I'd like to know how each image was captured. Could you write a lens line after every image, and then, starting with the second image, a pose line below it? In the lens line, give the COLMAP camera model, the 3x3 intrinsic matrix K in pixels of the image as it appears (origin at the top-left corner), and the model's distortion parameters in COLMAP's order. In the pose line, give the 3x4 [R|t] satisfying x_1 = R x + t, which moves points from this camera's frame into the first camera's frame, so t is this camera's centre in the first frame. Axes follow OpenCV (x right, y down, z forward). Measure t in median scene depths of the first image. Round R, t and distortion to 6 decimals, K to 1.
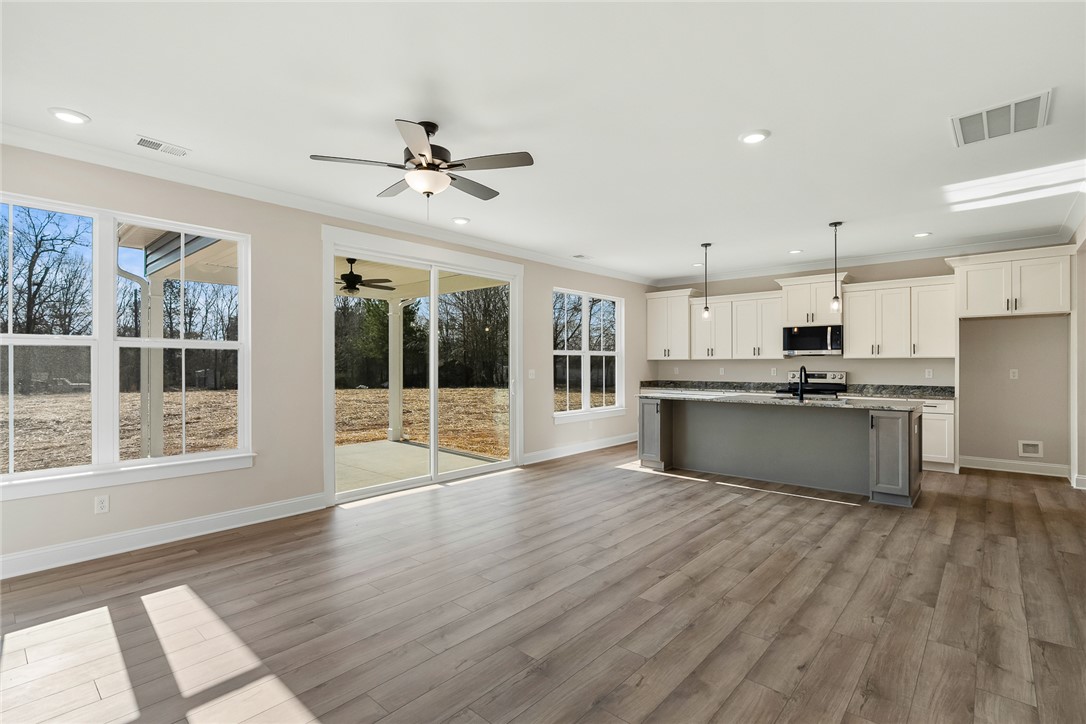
lens RADIAL K [[510.1, 0, 543.0], [0, 510.1, 362.0], [0, 0, 1]] dist [-0.003304, 0.000433]
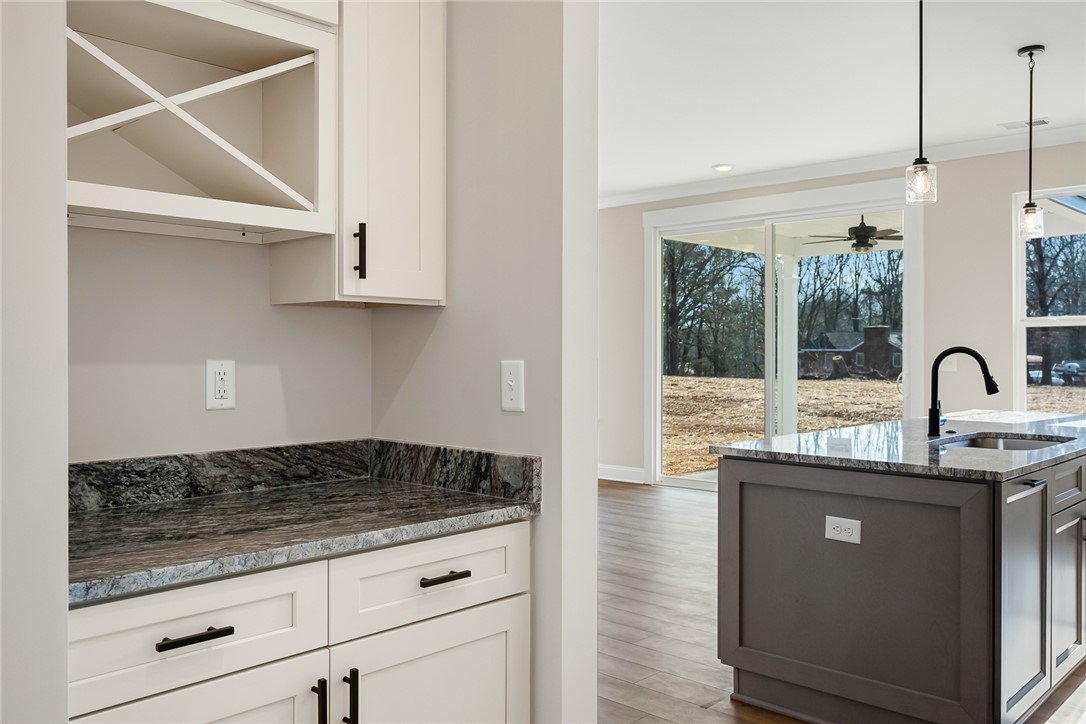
lens RADIAL K [[898.1, 0, 542.3], [0, 898.1, 358.7], [0, 0, 1]] dist [0.003930, 0.001579]
pose [[-0.039981, 0.010759, -0.999143, 1.547460], [0.001864, 0.999941, 0.010693, 0.009743], [0.999199, -0.001435, -0.039999, 0.945518]]
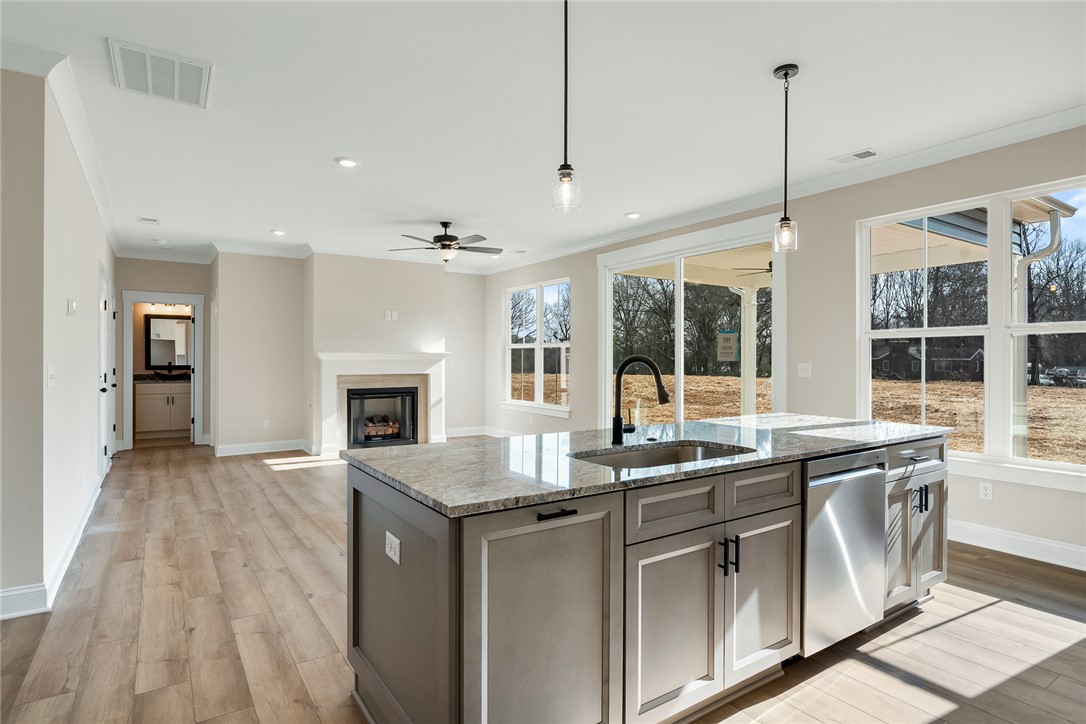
lens RADIAL K [[574.3, 0, 543.0], [0, 574.3, 362.0], [0, 0, 1]] dist [0.001347, -0.000200]
pose [[-0.251713, 0.006357, -0.967781, 1.224212], [0.002534, 0.999979, 0.005910, 0.011609], [0.967799, -0.000964, -0.251724, 1.363861]]
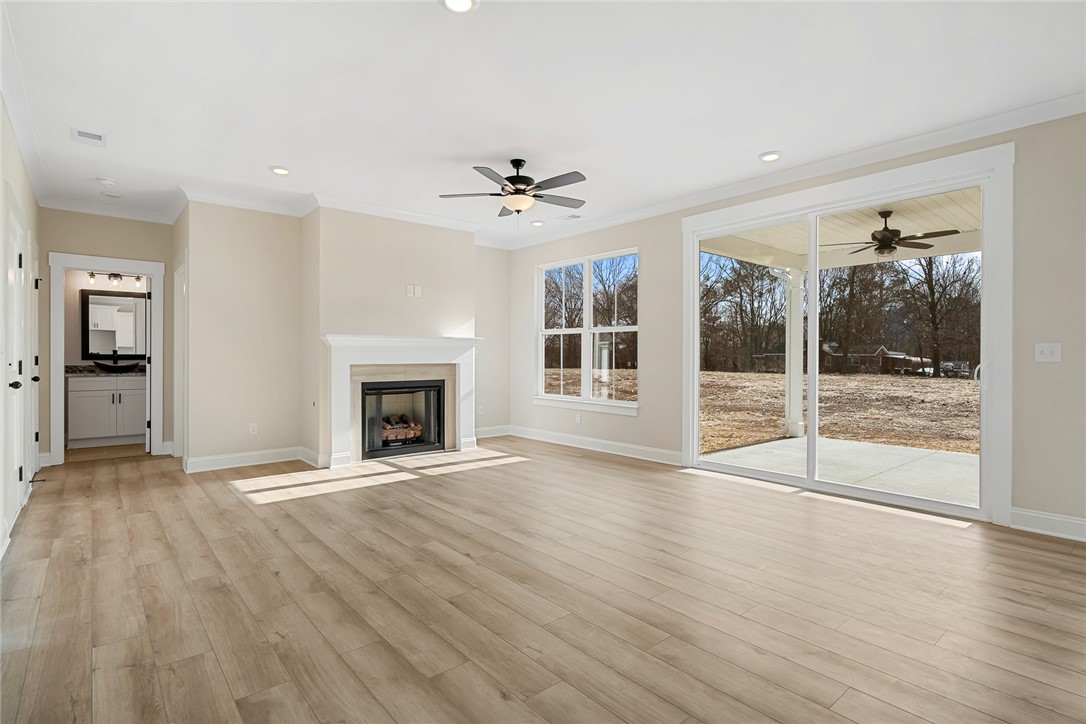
lens RADIAL K [[532.4, 0, 545.7], [0, 532.4, 358.9], [0, 0, 1]] dist [-0.002272, 0.000383]
pose [[-0.137591, 0.007698, -0.990459, 0.870200], [0.001823, 0.999970, 0.007518, 0.038623], [0.990487, -0.000771, -0.137601, 0.939170]]
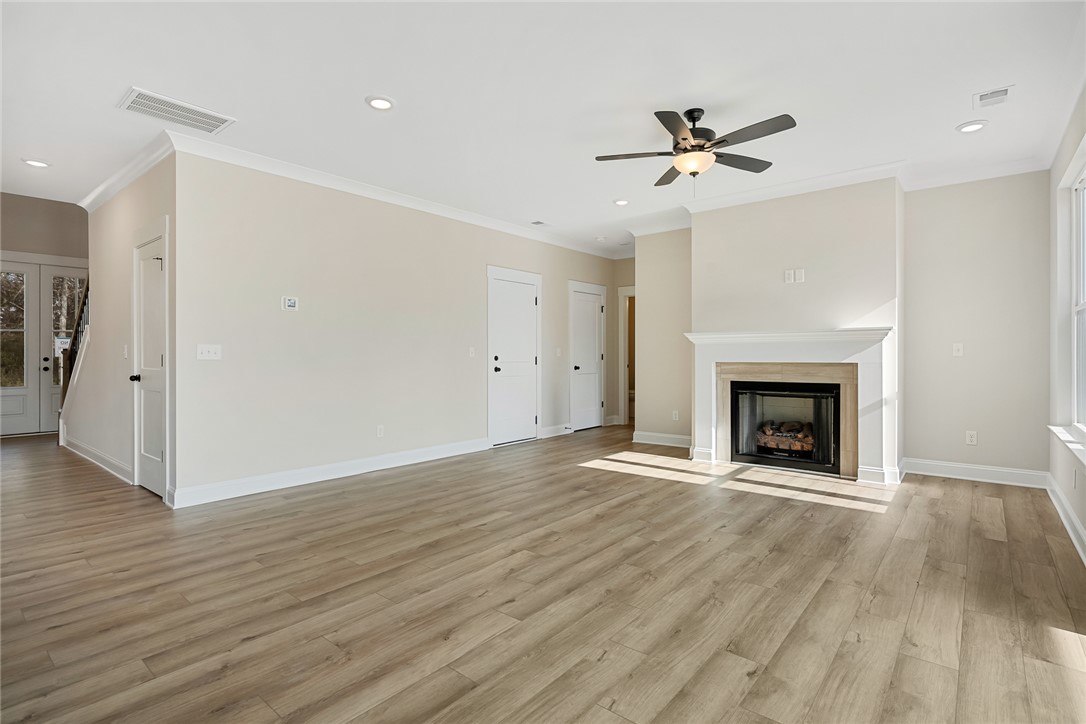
lens RADIAL K [[533.6, 0, 545.6], [0, 533.6, 354.0], [0, 0, 1]] dist [-0.010473, 0.000041]
pose [[-0.999232, 0.004963, -0.038880, 0.103916], [0.005097, 0.999981, -0.003343, 0.043669], [0.038863, -0.003539, -0.999238, 1.577965]]
